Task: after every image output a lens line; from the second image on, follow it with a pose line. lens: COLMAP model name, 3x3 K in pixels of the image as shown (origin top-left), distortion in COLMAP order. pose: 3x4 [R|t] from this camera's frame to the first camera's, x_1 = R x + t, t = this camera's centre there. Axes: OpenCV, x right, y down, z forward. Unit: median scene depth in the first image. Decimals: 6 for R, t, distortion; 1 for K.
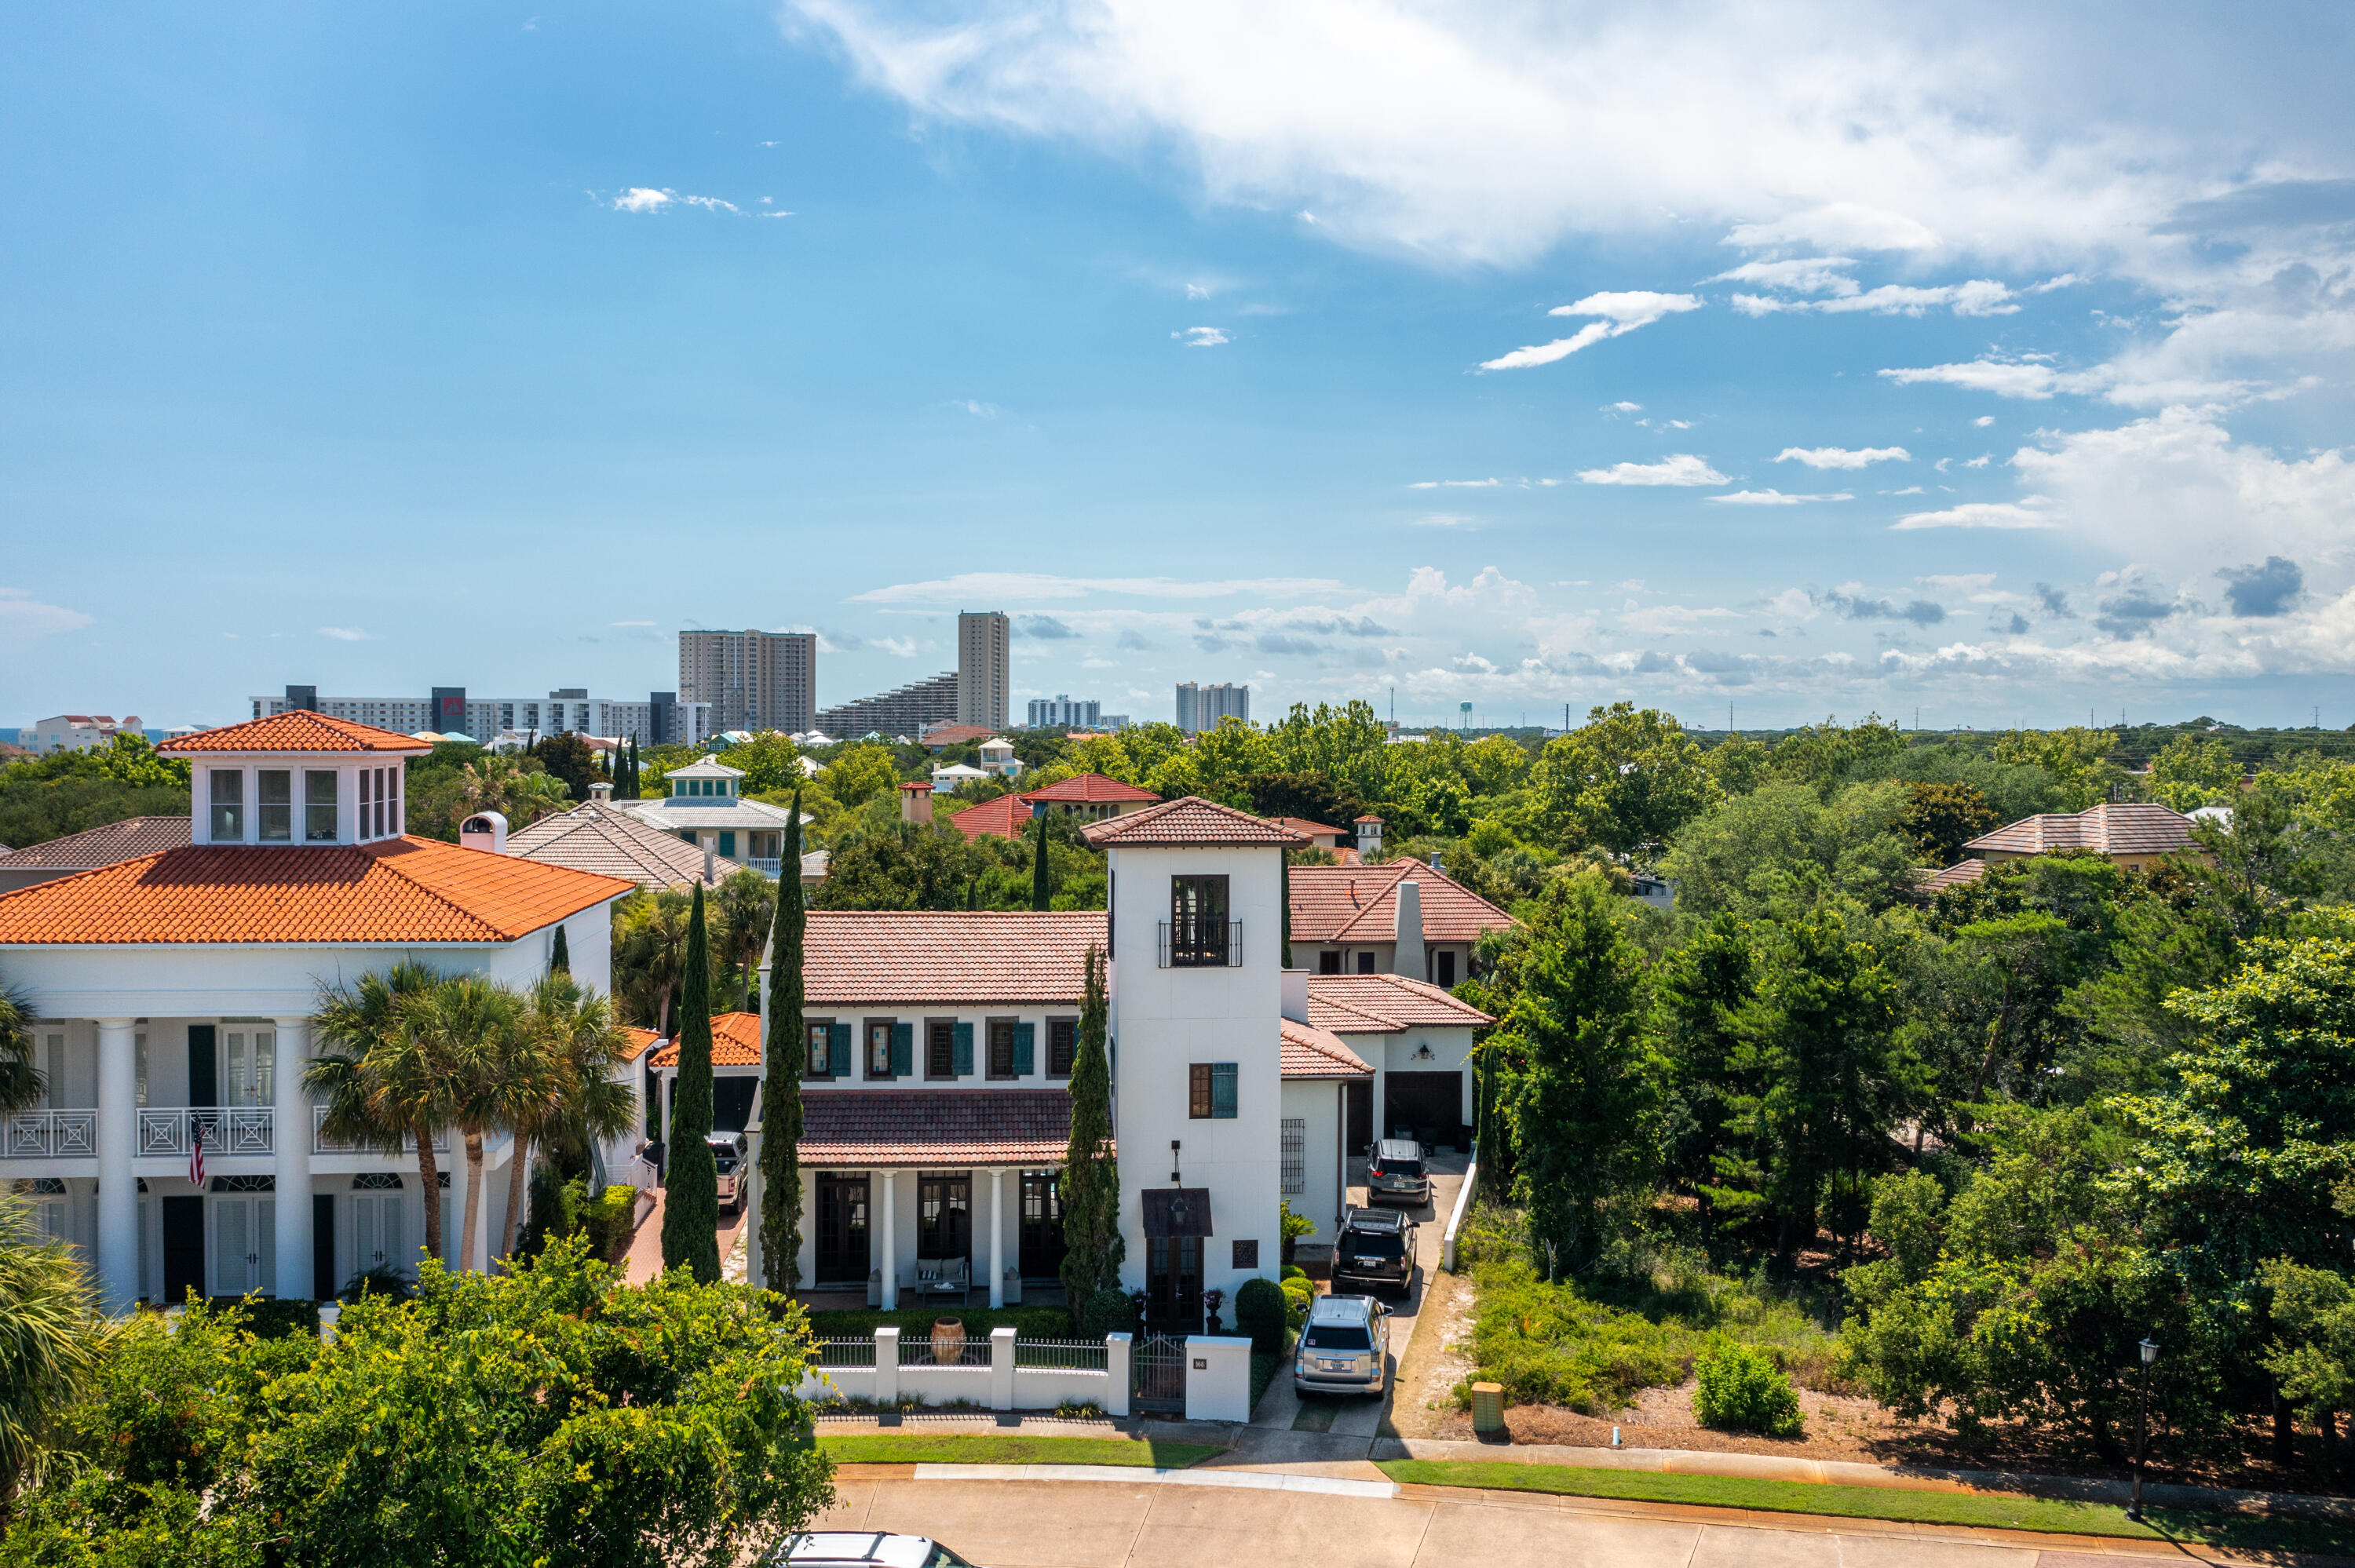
lens RADIAL K [[1876.1, 0, 1176.0], [0, 1876.1, 778.9], [0, 0, 1]] dist [-0.012546, 0.003225]
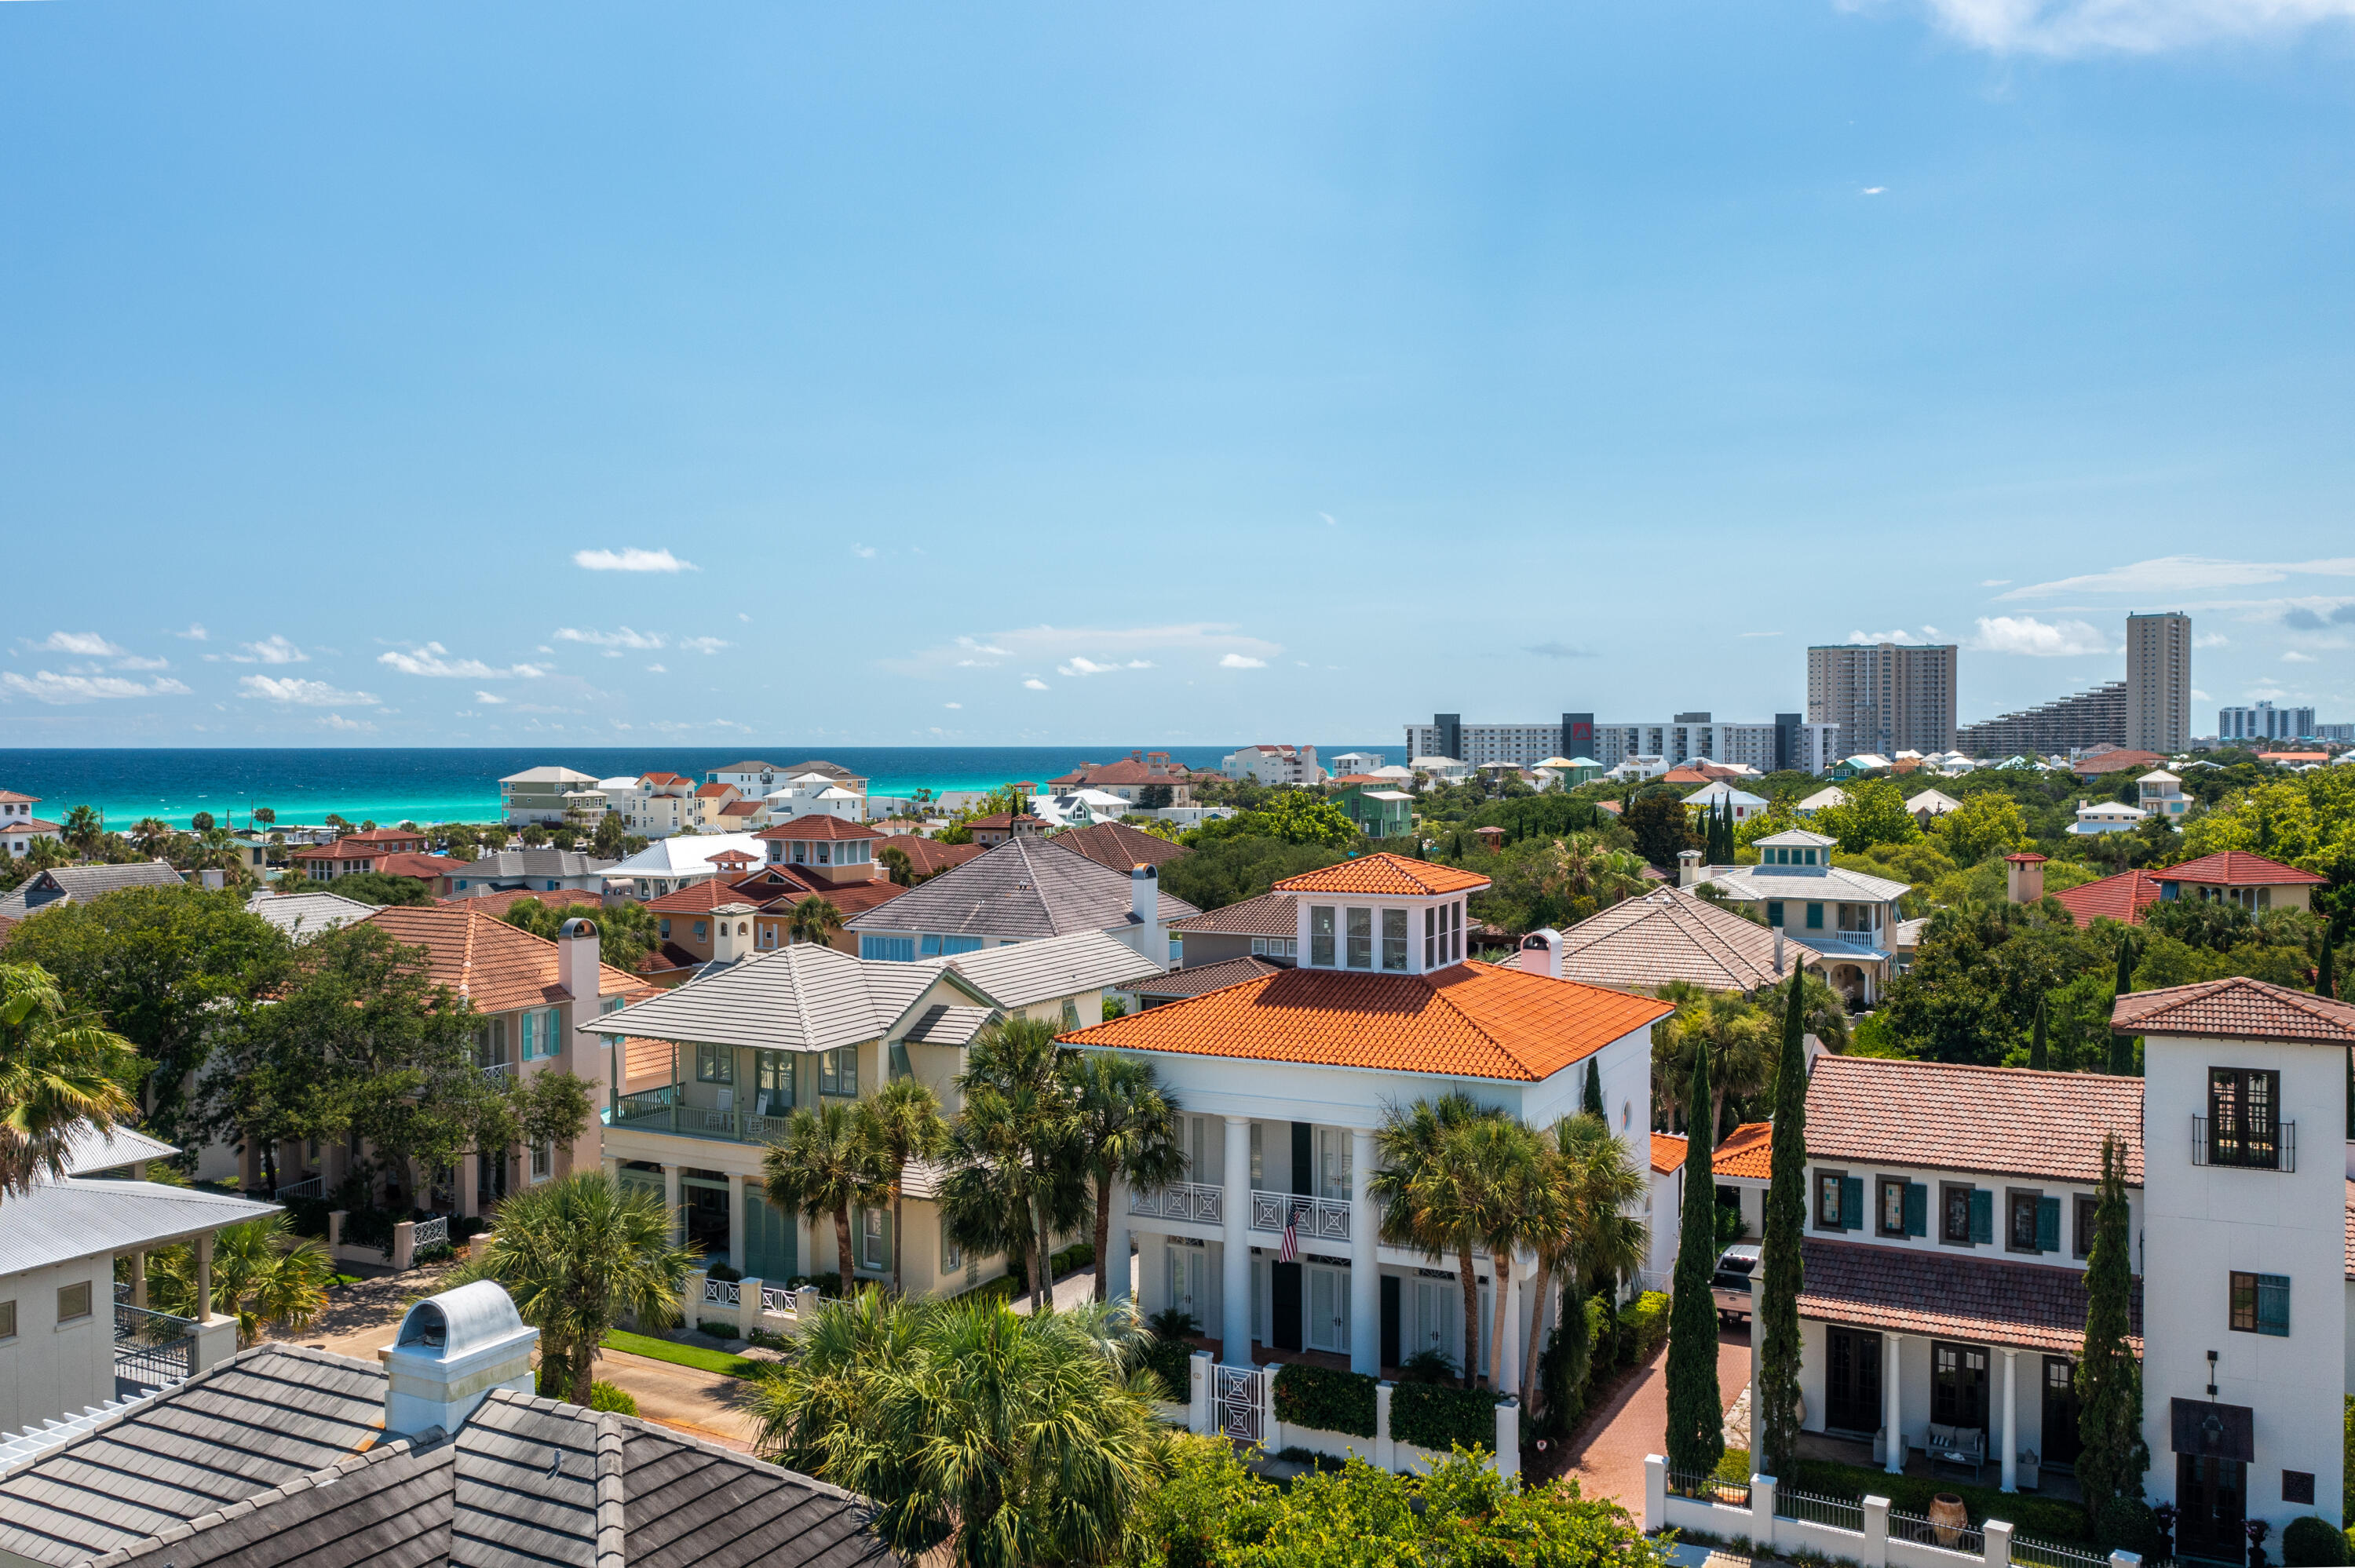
lens RADIAL K [[1911.5, 0, 1175.5], [0, 1911.5, 776.7], [0, 0, 1]] dist [-0.013561, 0.004790]
pose [[0.835722, 0.001354, -0.549151, 0.084707], [-0.005992, 0.999960, -0.006655, -0.080011], [0.549120, 0.008852, 0.835696, -0.072756]]
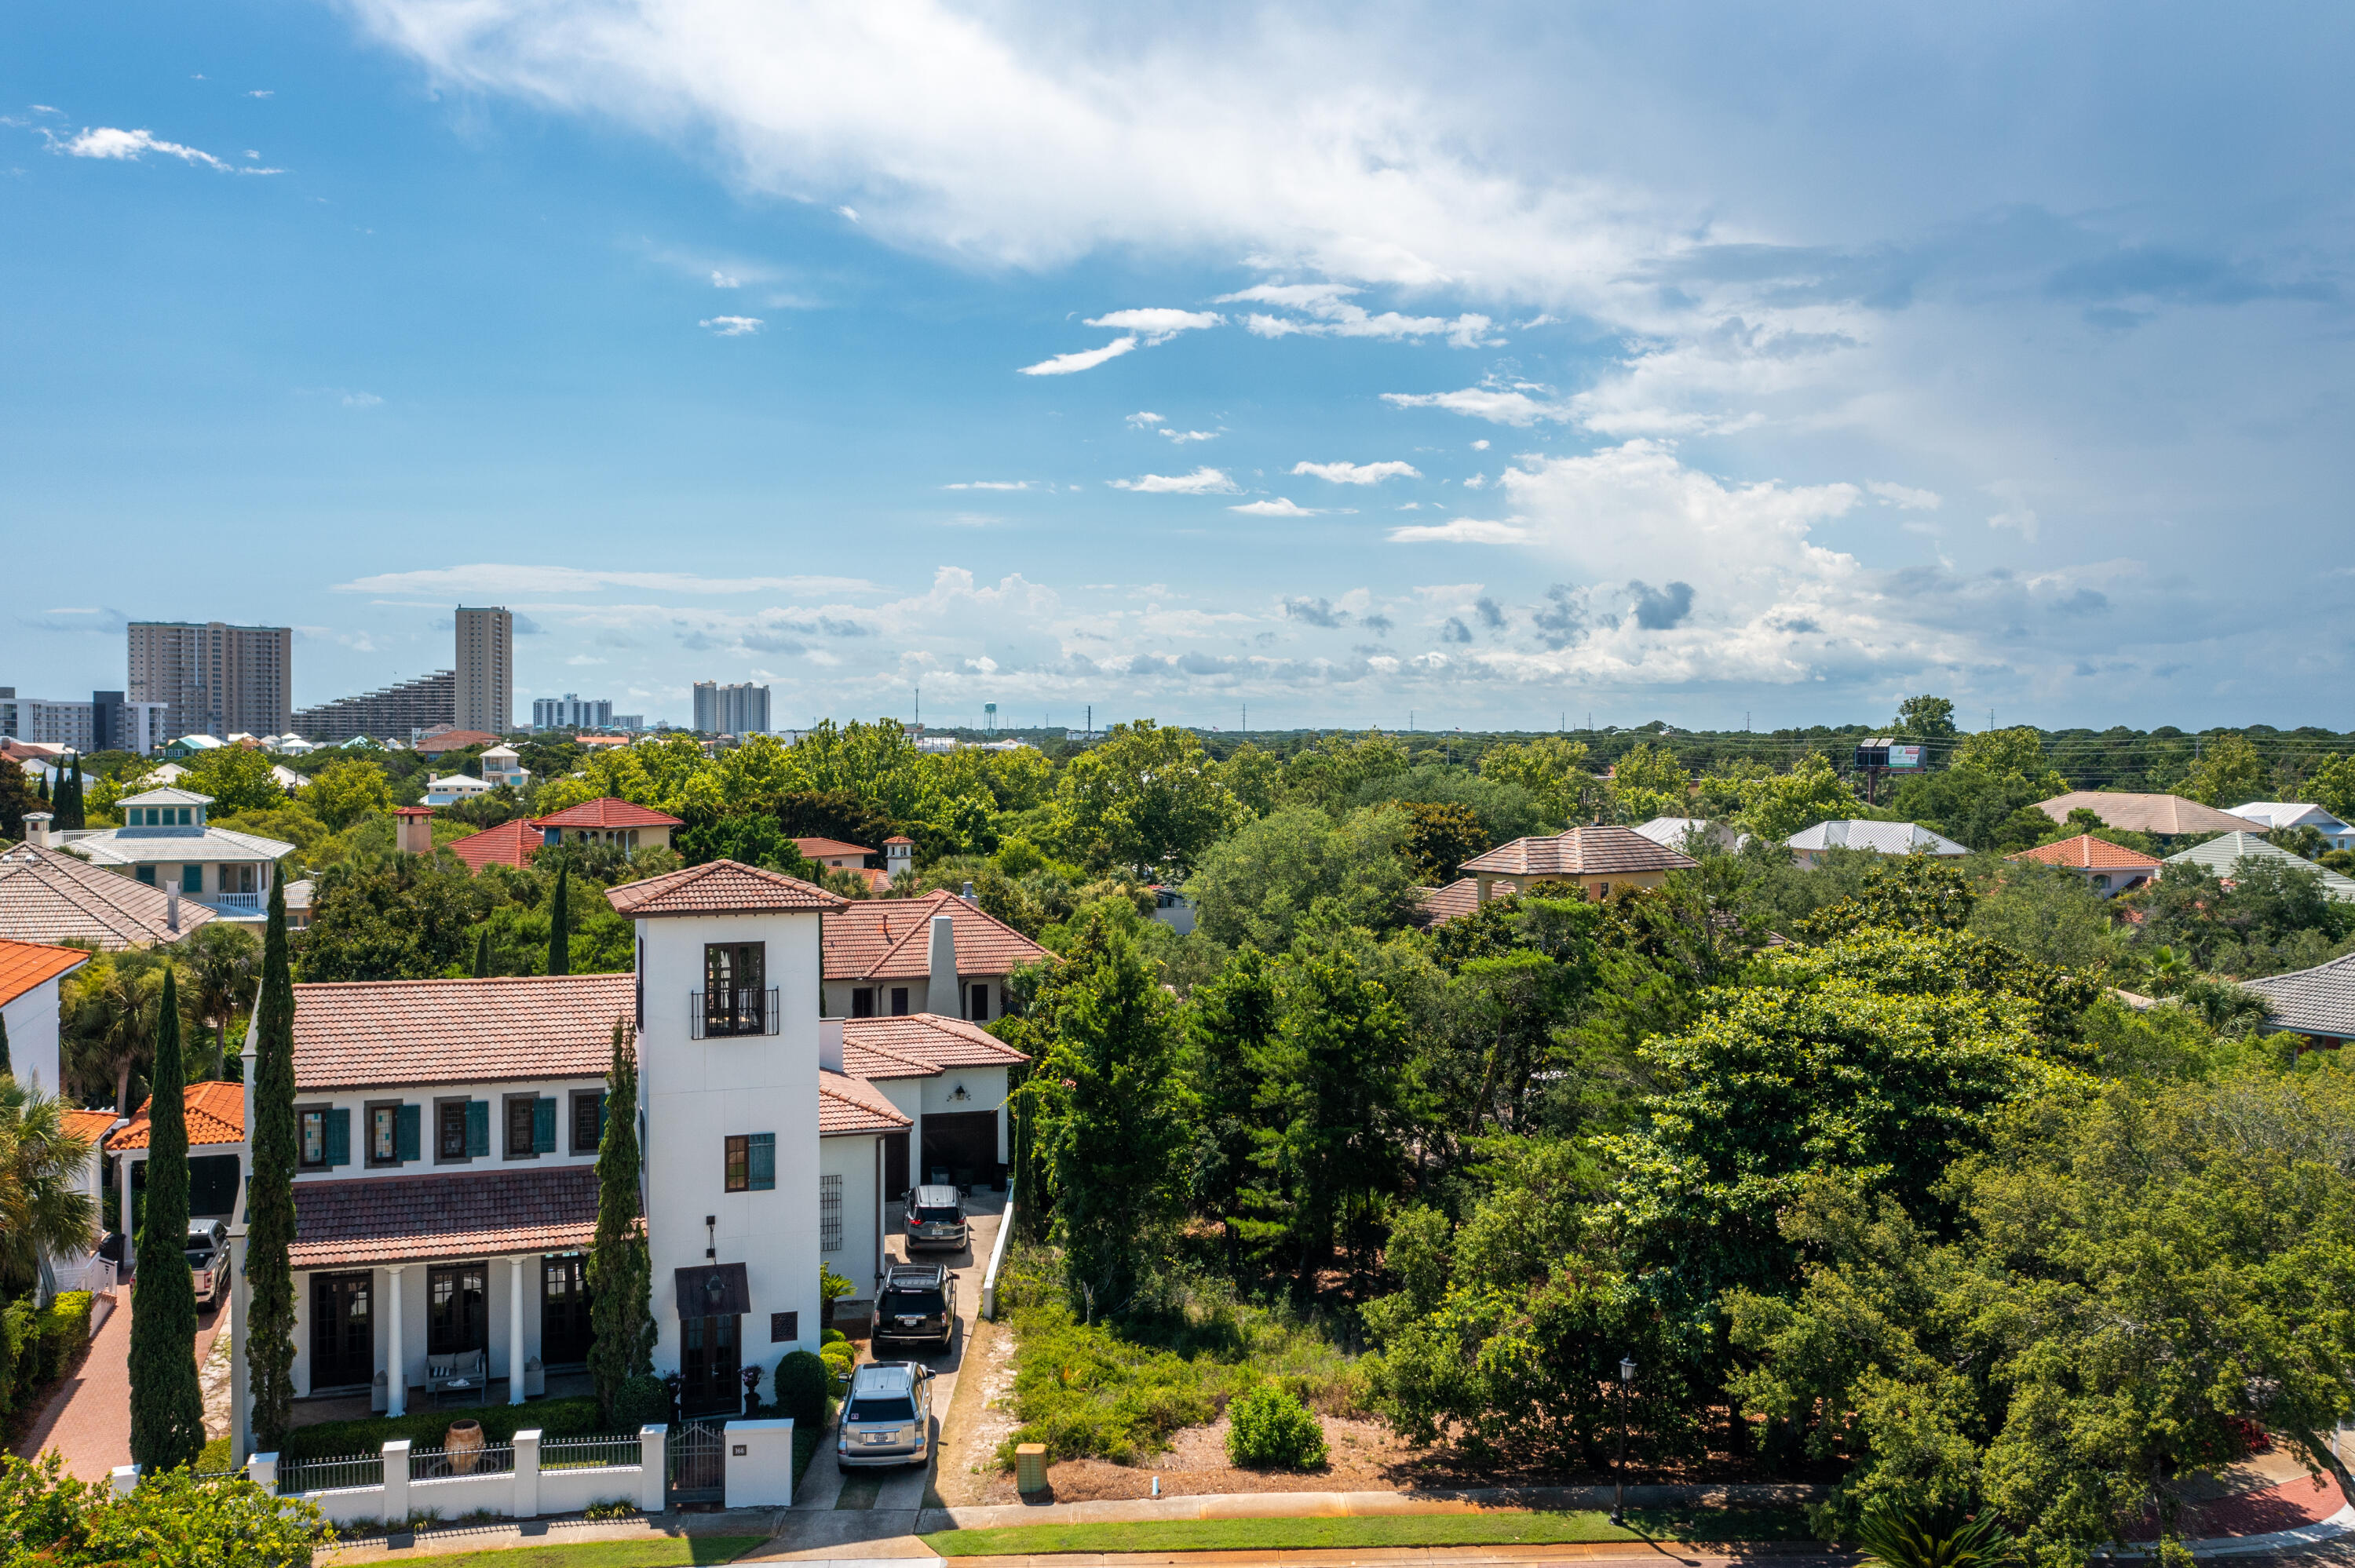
lens RADIAL K [[1876.1, 0, 1176.0], [0, 1876.1, 778.9], [0, 0, 1]] dist [-0.012546, 0.003225]
pose [[0.968428, -0.005516, 0.249234, -0.007076], [0.005487, 0.999985, 0.000810, -0.031956], [-0.249234, 0.000583, 0.968443, -0.000928]]
